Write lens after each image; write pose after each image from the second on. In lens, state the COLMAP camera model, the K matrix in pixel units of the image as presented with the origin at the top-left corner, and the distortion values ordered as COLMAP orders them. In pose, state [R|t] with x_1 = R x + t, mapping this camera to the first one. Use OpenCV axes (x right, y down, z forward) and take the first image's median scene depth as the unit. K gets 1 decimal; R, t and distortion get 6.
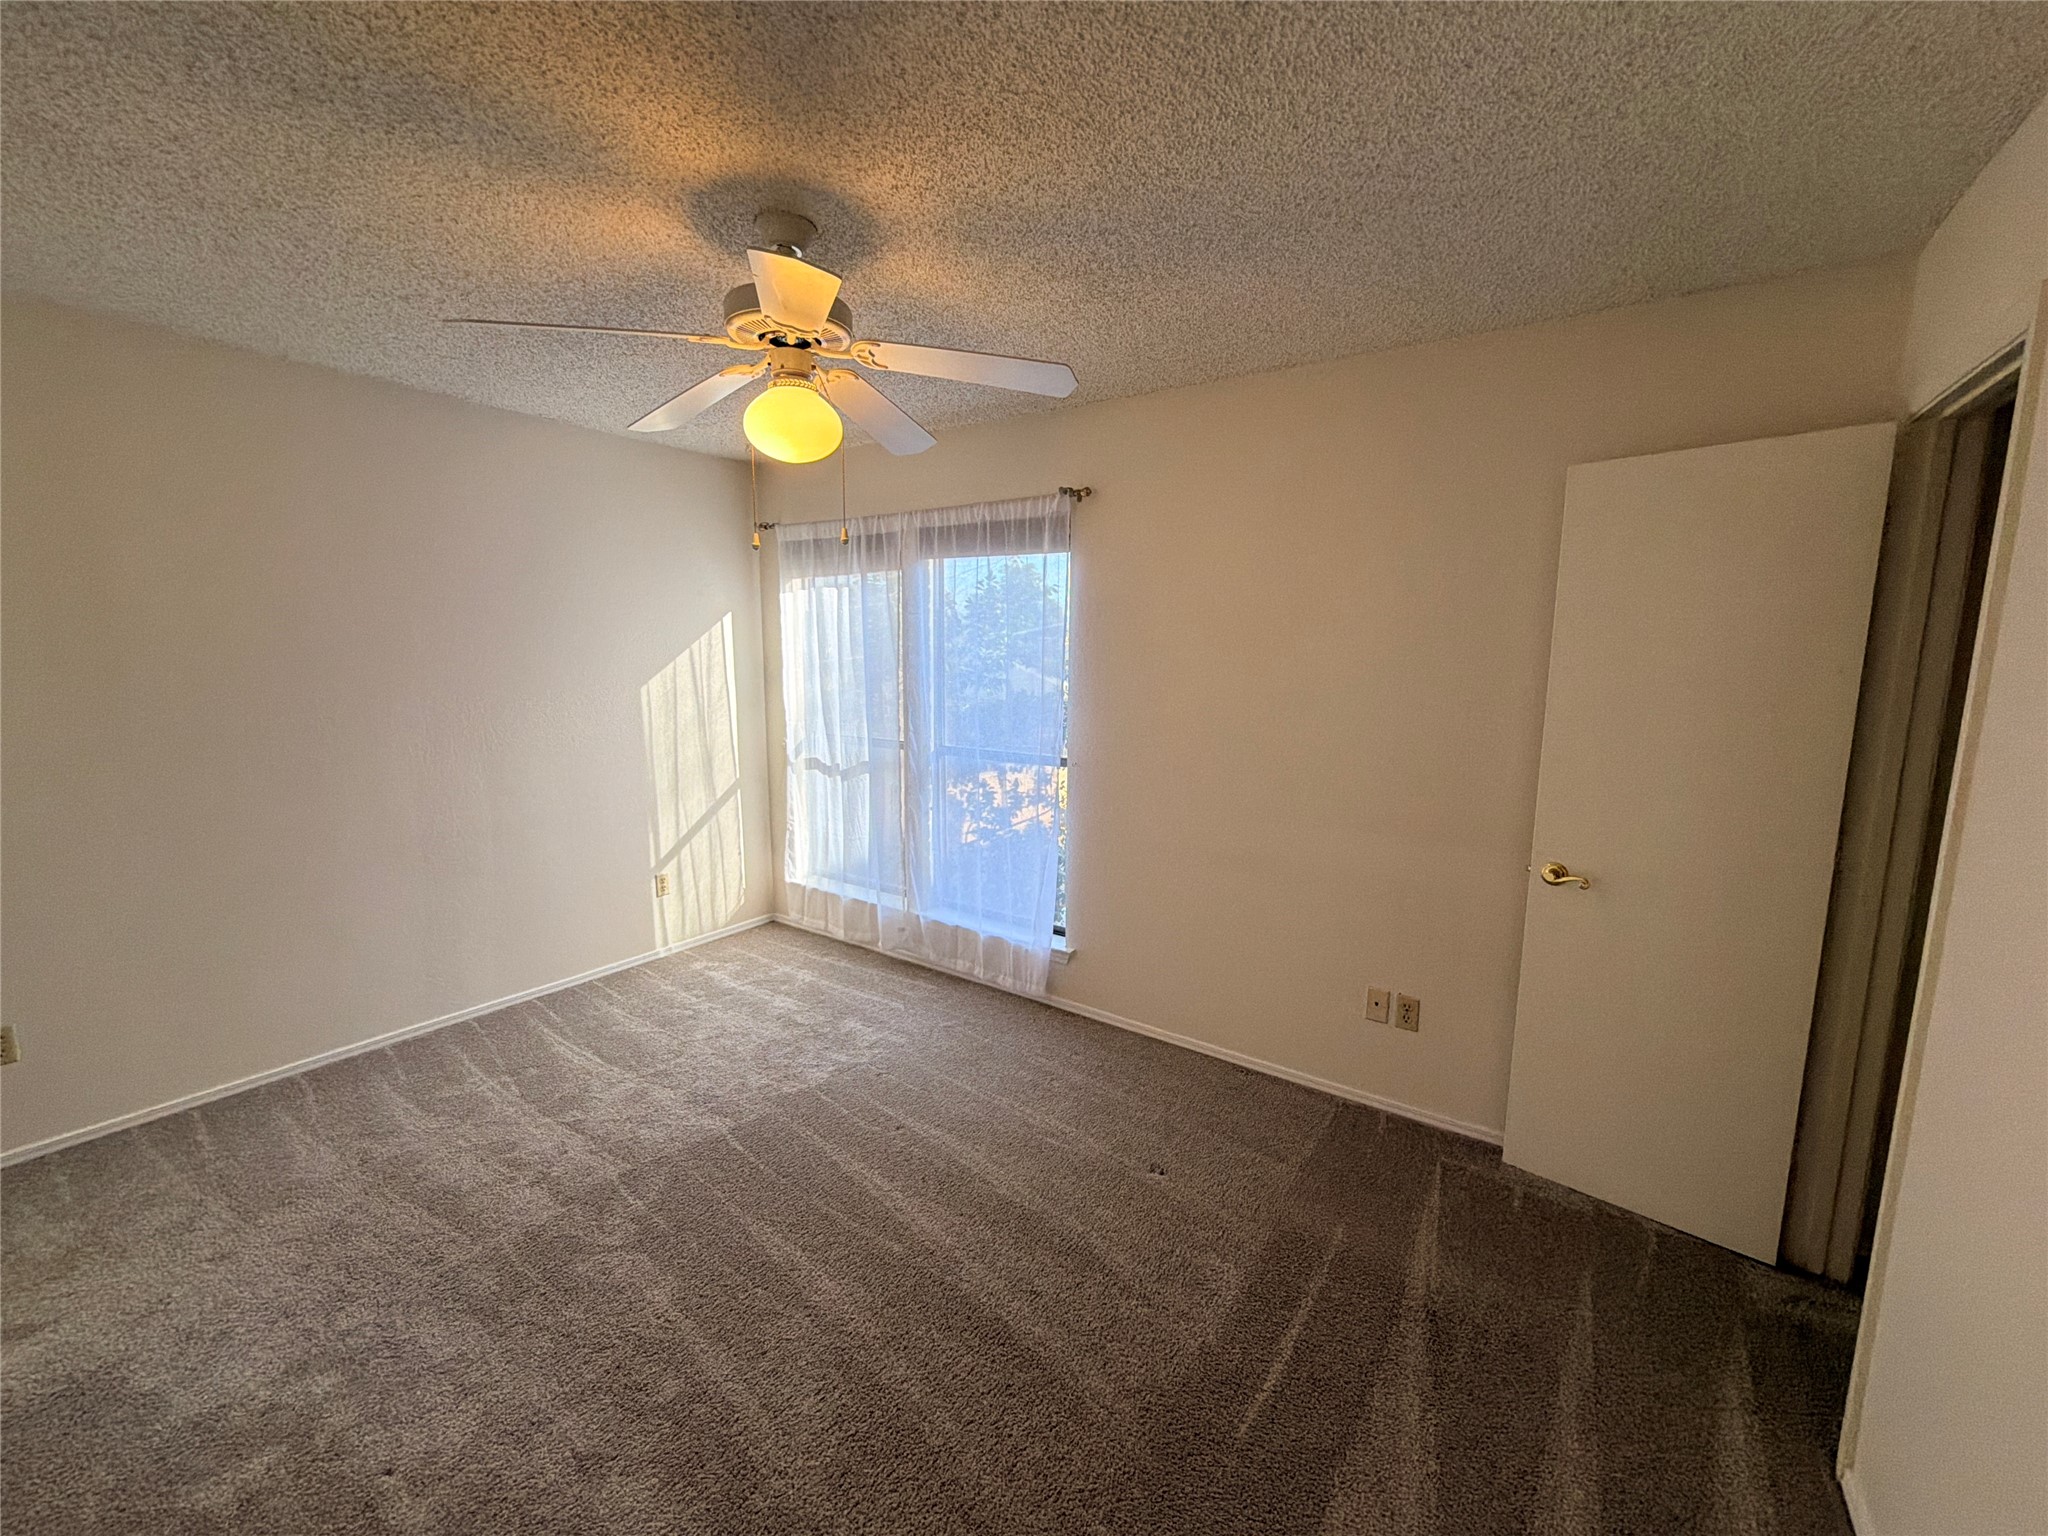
lens RADIAL K [[825.4, 0, 1011.5], [0, 825.4, 776.0], [0, 0, 1]] dist [-0.000458, -0.000035]
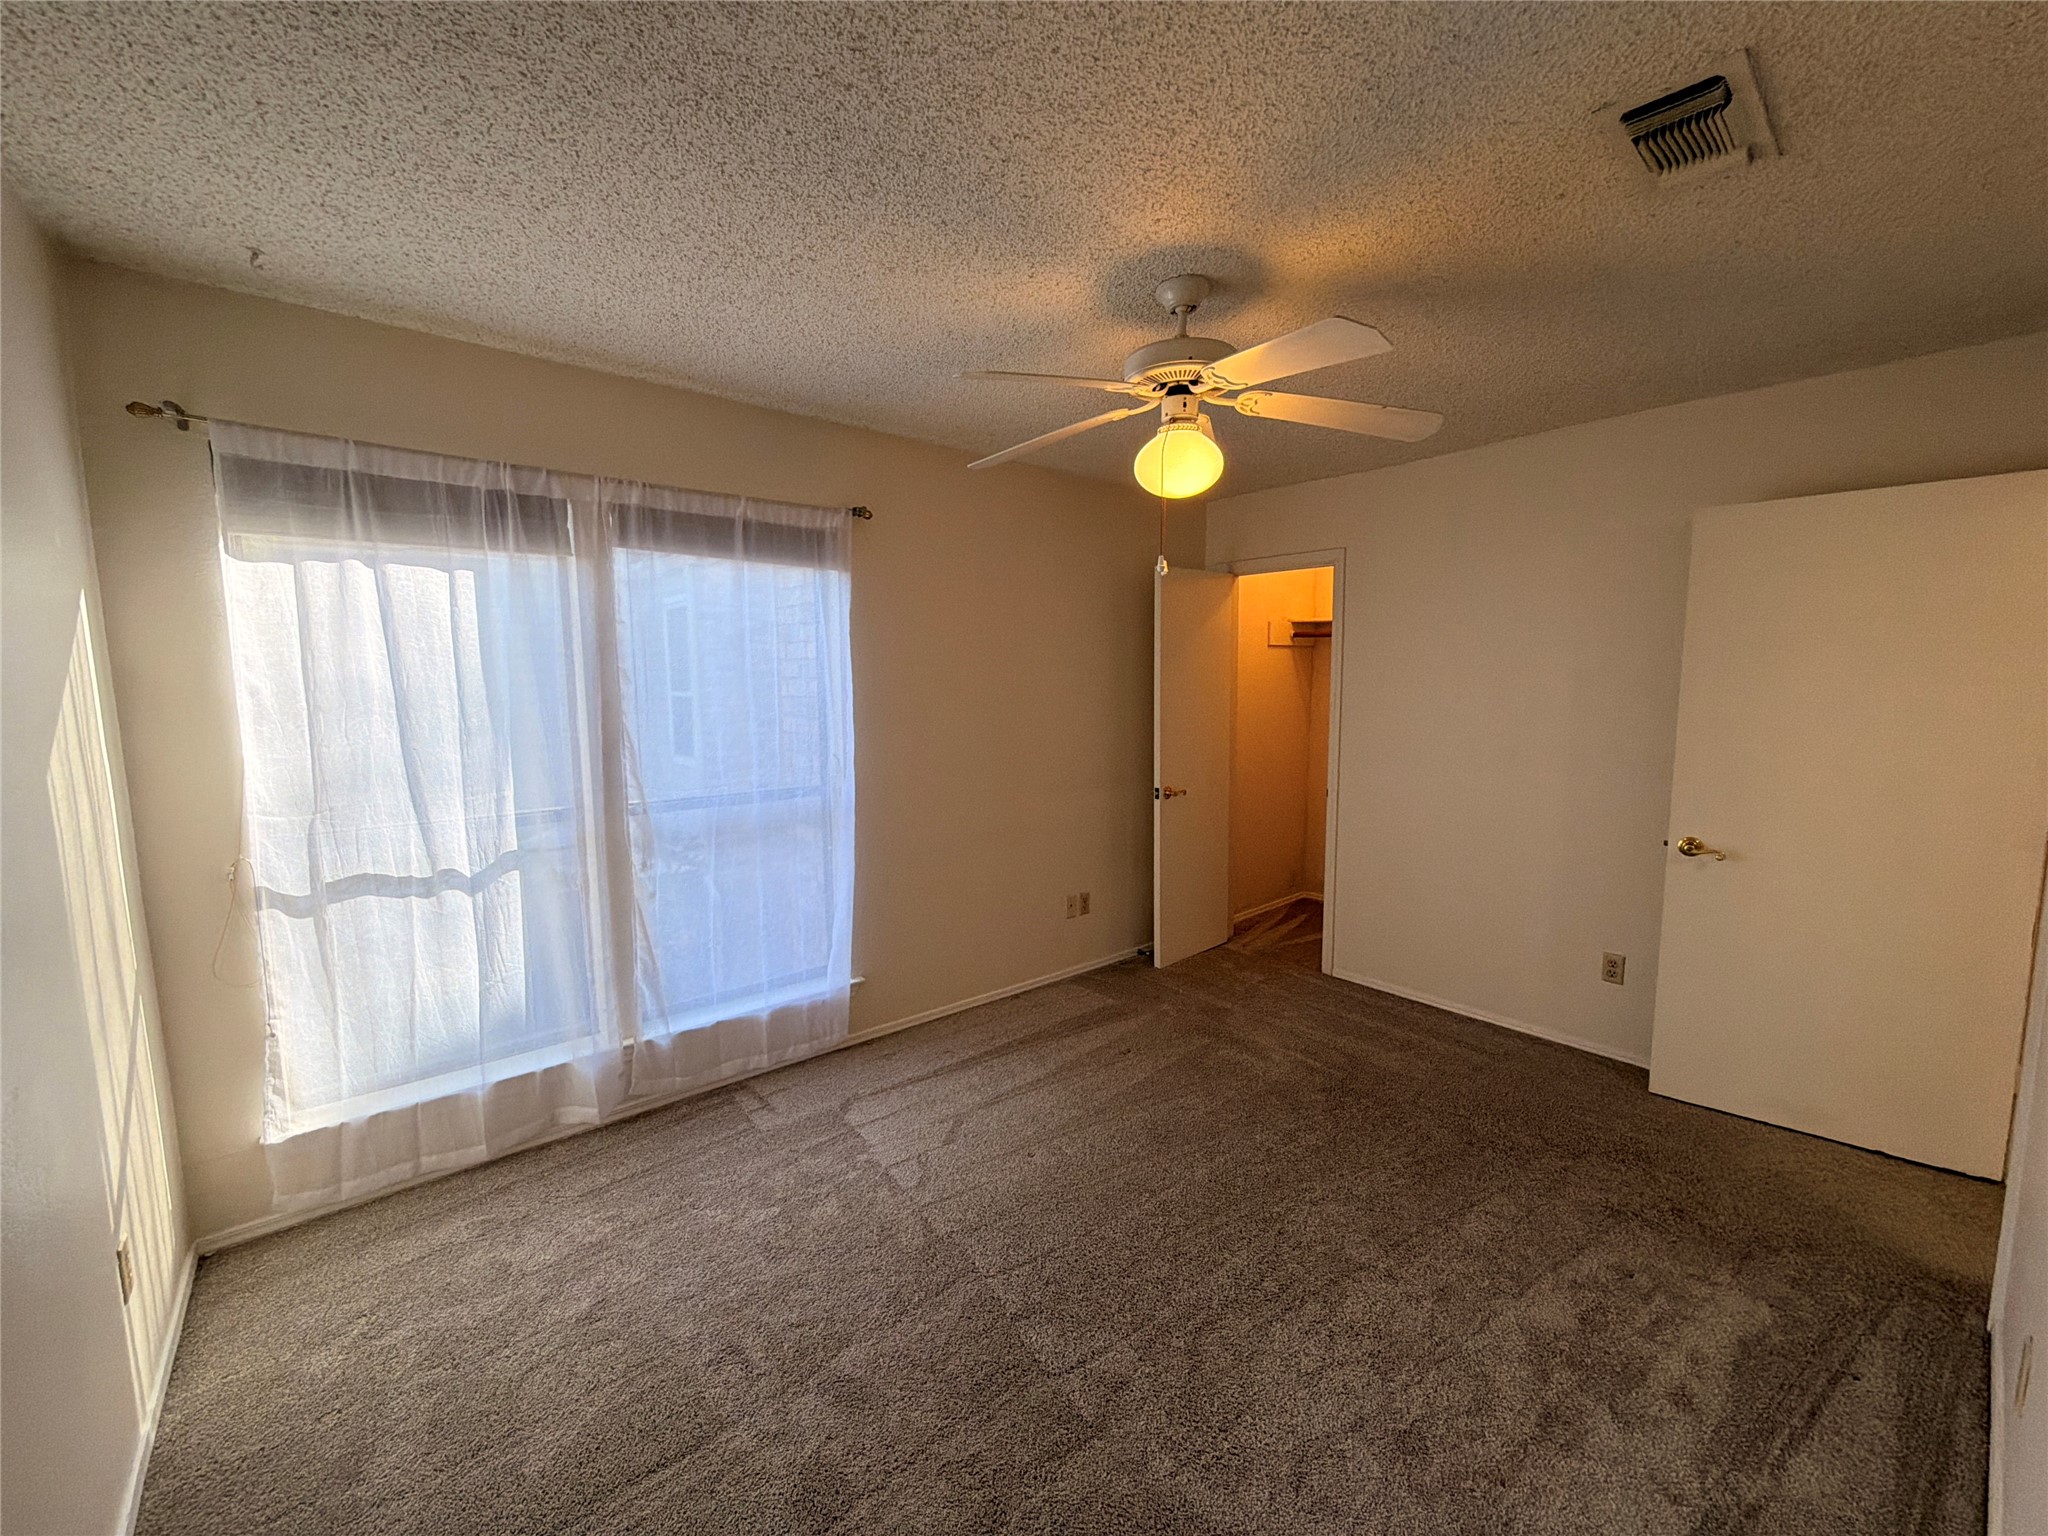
lens RADIAL K [[820.8, 0, 1015.6], [0, 820.8, 771.4], [0, 0, 1]] dist [-0.002246, -0.000238]
pose [[0.250328, -0.126289, 0.959889, -0.706065], [0.148130, 0.984779, 0.090934, -0.081731], [-0.956762, 0.119425, 0.265224, 0.487586]]
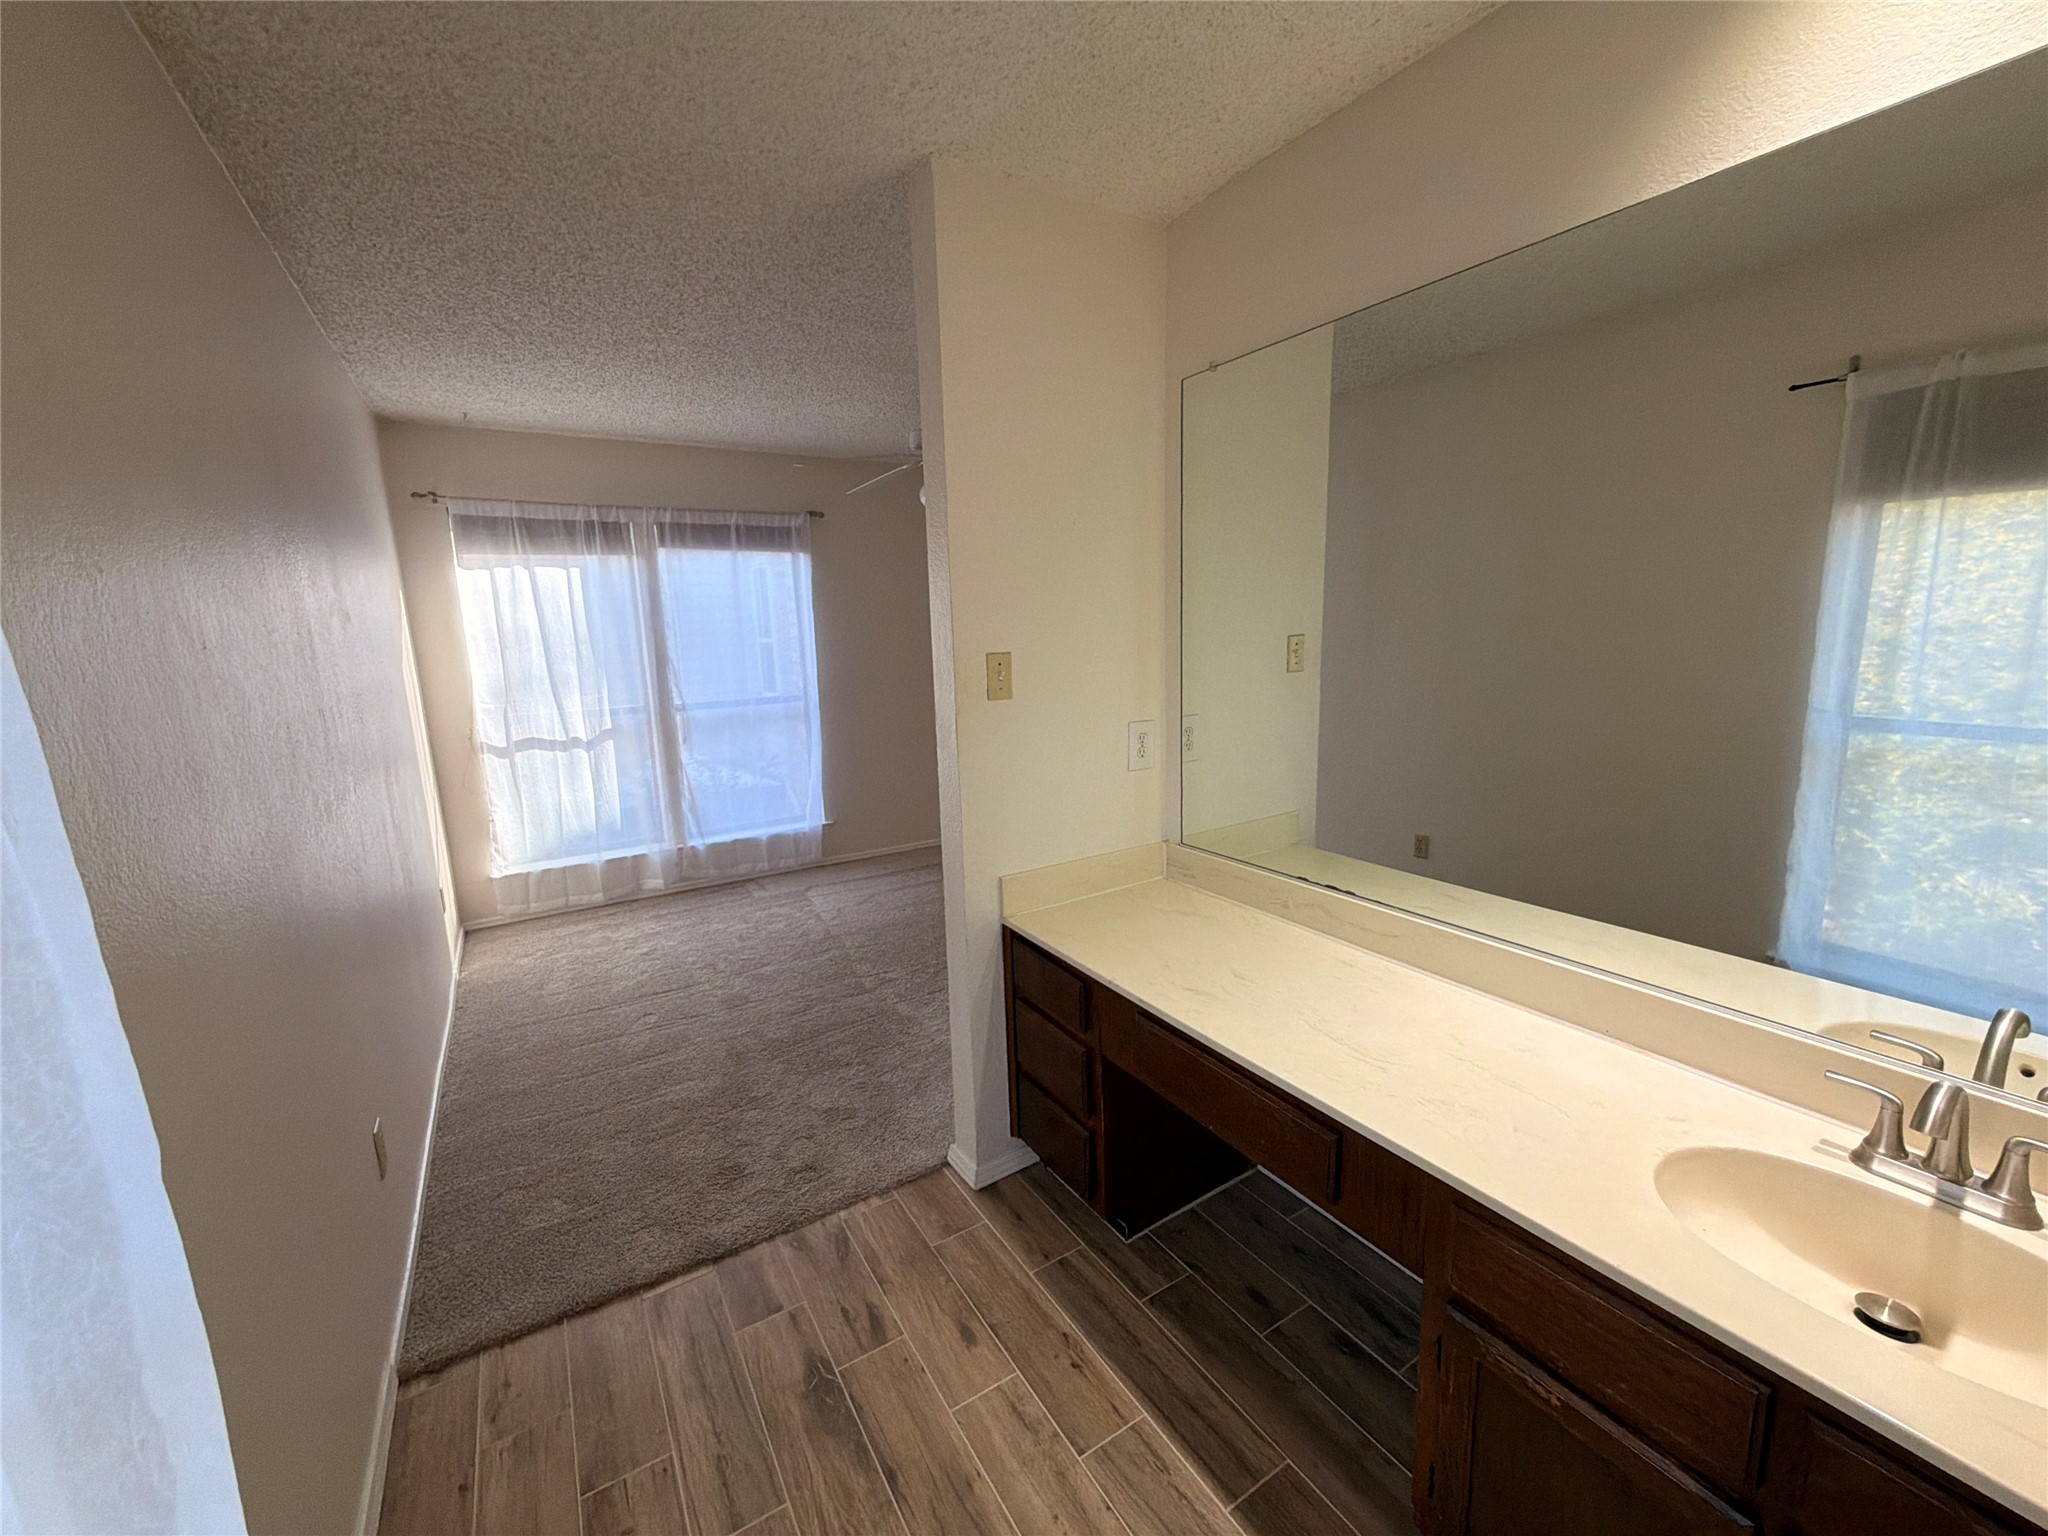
lens RADIAL K [[825.4, 0, 1011.5], [0, 825.4, 776.0], [0, 0, 1]] dist [-0.000458, -0.000035]
pose [[0.385624, -0.196639, 0.901458, -1.020190], [0.169204, 0.975527, 0.140415, -0.020972], [-0.907008, 0.098383, 0.409459, 0.079307]]
